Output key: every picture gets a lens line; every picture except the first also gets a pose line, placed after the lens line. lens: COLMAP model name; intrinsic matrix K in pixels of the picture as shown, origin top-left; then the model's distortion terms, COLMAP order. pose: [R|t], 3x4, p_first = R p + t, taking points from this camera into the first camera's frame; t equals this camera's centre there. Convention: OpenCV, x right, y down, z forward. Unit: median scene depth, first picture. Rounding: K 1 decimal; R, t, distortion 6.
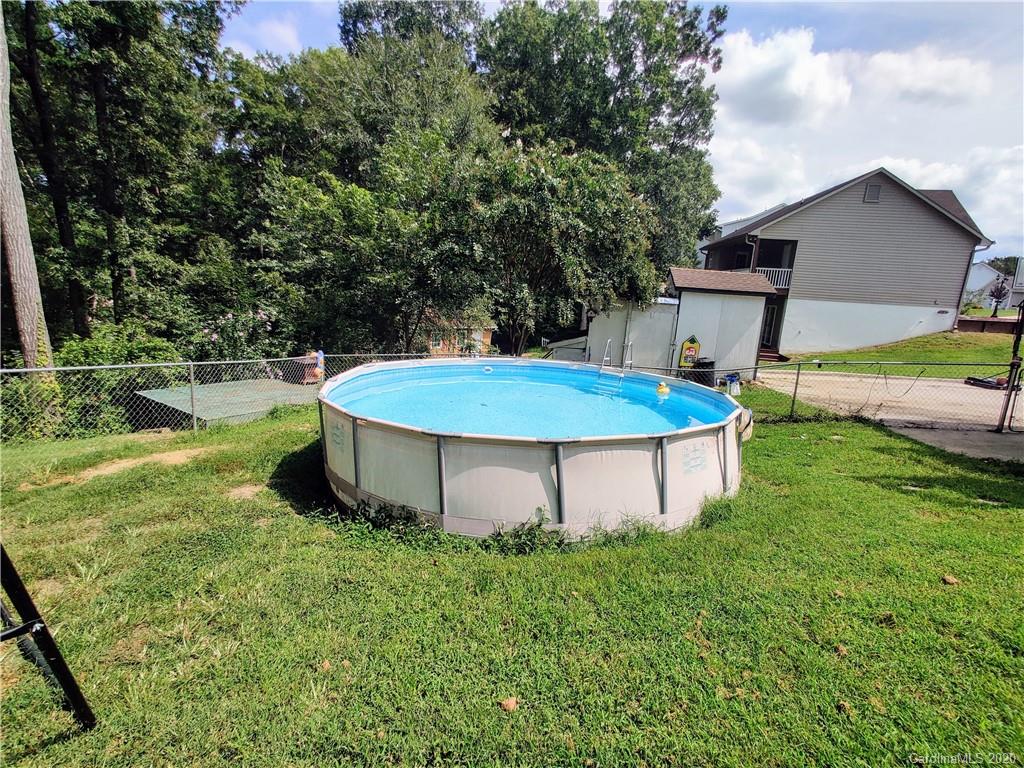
lens RADIAL K [[519.7, 0, 514.9], [0, 519.7, 392.4], [0, 0, 1]] dist [0.000756, 0.027306]
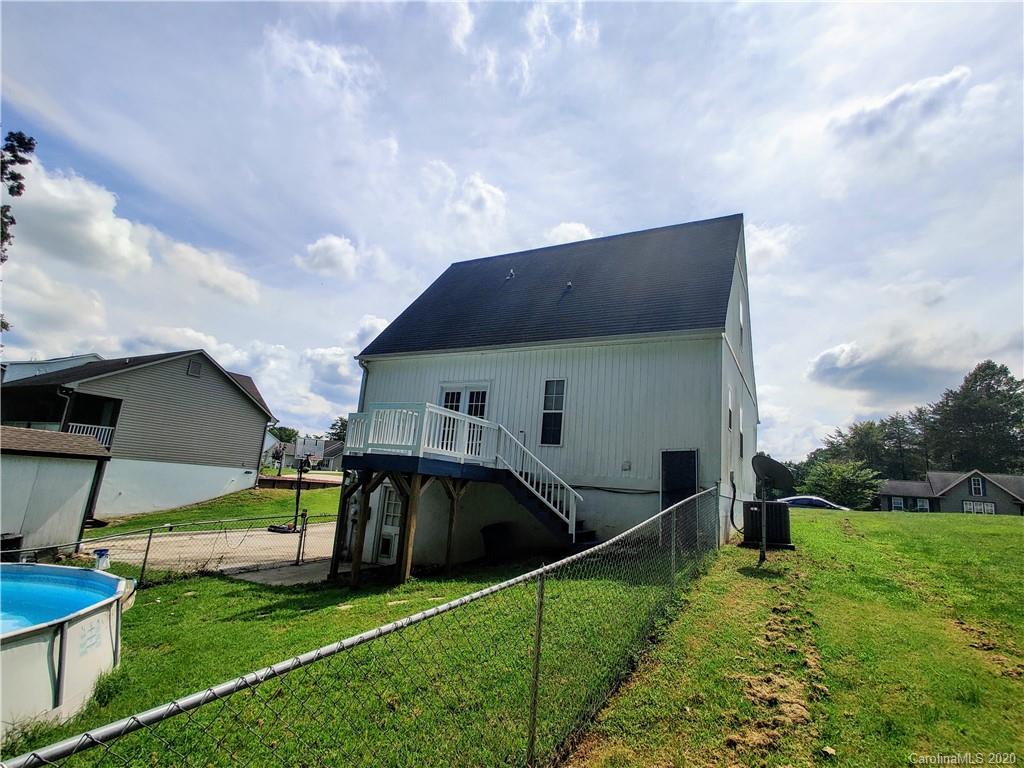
lens RADIAL K [[519.7, 0, 514.9], [0, 519.7, 392.4], [0, 0, 1]] dist [0.000756, 0.027306]
pose [[0.399183, 0.137940, 0.906435, -0.145665], [0.131869, 0.969702, -0.205642, -0.006957], [-0.907339, 0.201620, 0.368899, -0.105351]]
